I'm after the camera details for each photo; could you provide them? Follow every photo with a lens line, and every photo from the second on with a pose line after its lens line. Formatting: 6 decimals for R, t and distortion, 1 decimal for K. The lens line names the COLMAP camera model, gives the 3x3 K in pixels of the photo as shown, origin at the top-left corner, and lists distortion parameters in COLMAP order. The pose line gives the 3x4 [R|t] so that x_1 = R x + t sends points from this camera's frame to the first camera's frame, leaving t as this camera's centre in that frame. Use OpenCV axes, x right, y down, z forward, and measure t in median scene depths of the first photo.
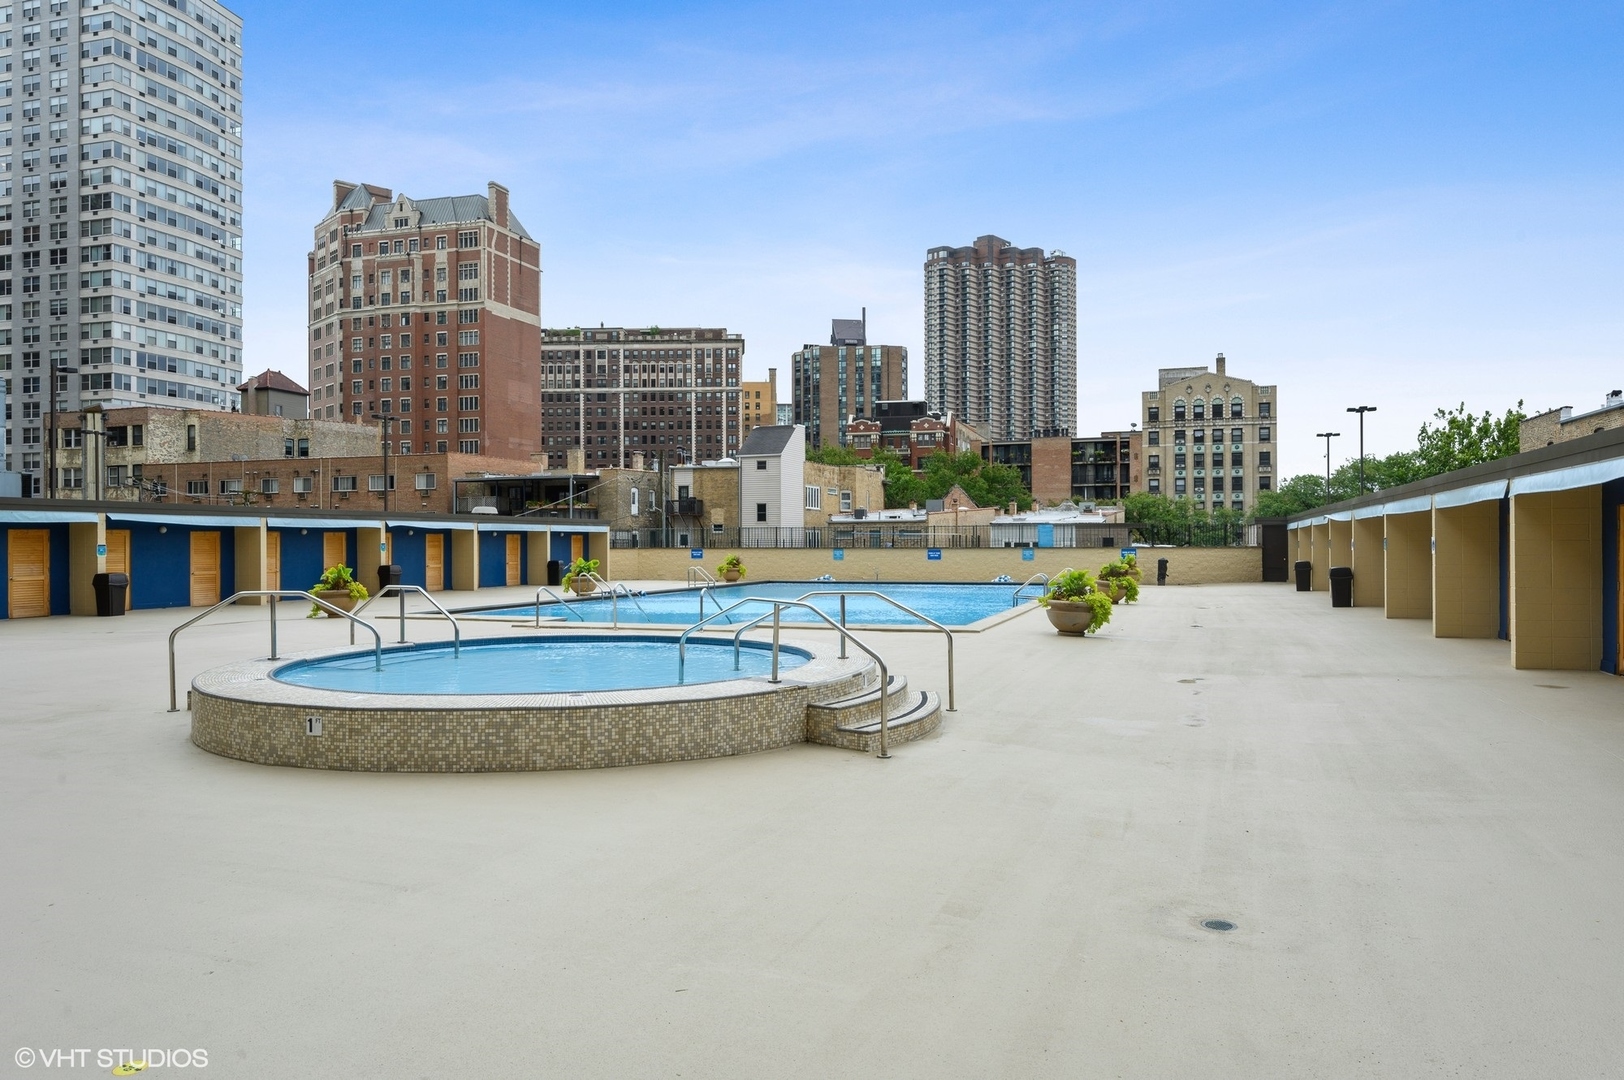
lens RADIAL K [[1031.3, 0, 812.1], [0, 1031.3, 541.7], [0, 0, 1]] dist [-0.002021, -0.000645]
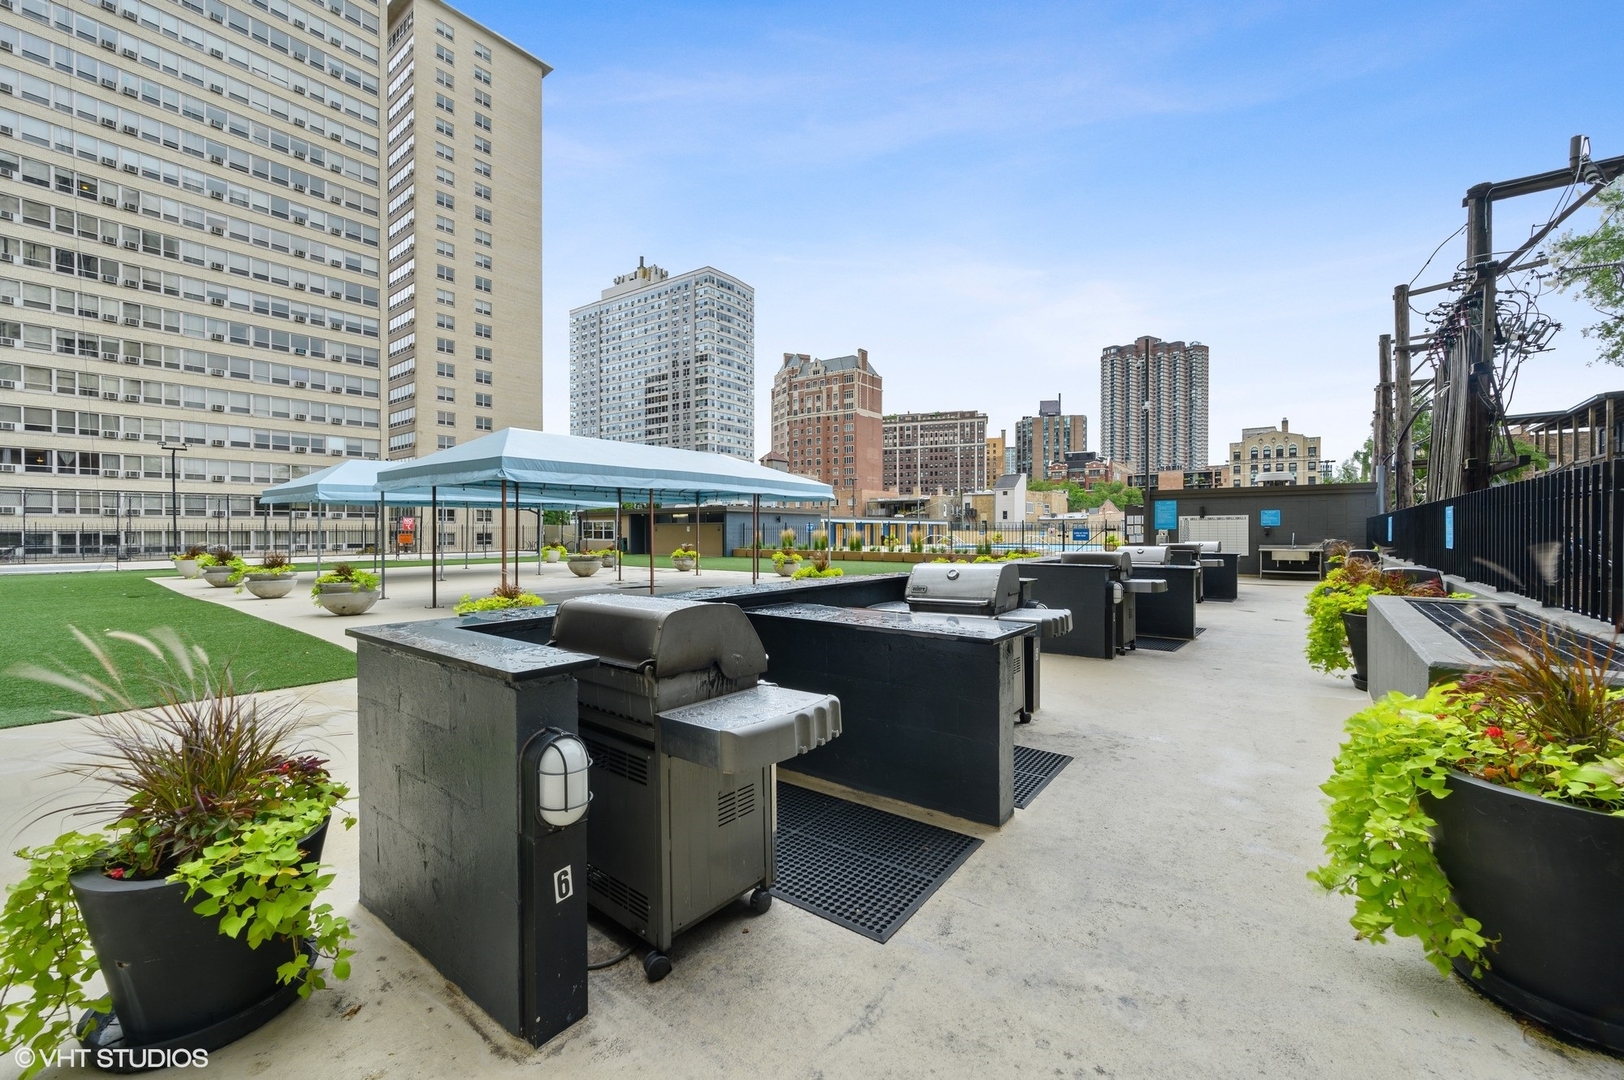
lens RADIAL K [[638.2, 0, 814.3], [0, 638.2, 532.9], [0, 0, 1]] dist [0.001828, 0.000114]
pose [[0.949334, 0.004476, -0.314236, -0.003946], [-0.002961, 0.999982, 0.005299, 0.001683], [0.314254, -0.004100, 0.949330, -0.203553]]
